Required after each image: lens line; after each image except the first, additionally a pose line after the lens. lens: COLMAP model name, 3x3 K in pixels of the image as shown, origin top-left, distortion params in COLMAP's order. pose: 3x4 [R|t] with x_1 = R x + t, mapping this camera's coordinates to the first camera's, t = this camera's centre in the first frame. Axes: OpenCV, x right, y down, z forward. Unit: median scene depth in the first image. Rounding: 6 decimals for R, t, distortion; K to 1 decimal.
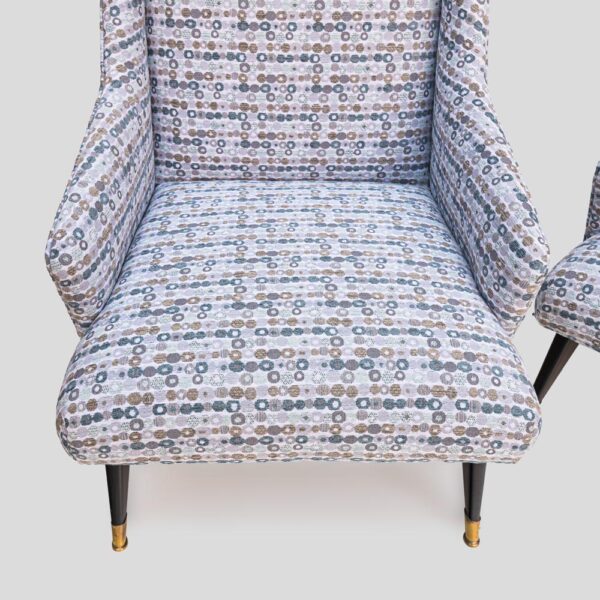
lens RADIAL K [[646.4, 0, 299.7], [0, 646.4, 299.9], [0, 0, 1]] dist [-0.041364, 0.000000]
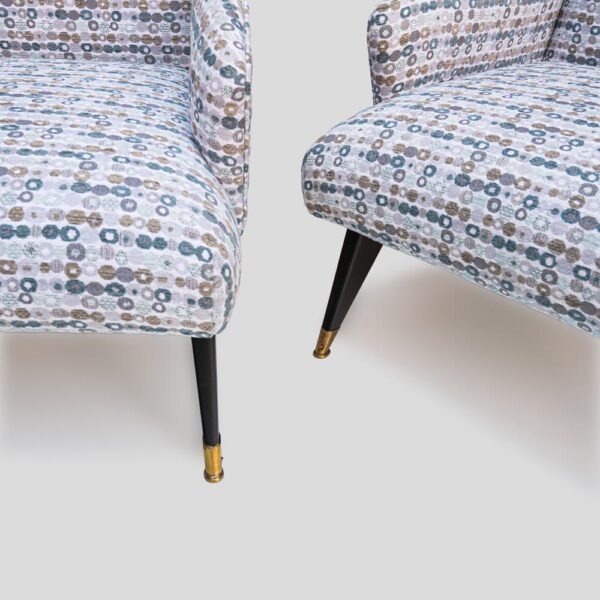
lens RADIAL K [[646.4, 0, 300.2], [0, 646.4, 300.1], [0, 0, 1]] dist [-0.041364, 0.000000]
pose [[0.997778, 0.007426, 0.066205, 0.406364], [-0.002778, 0.997541, -0.070024, 0.276278], [-0.066562, 0.069684, 0.995346, 0.238392]]
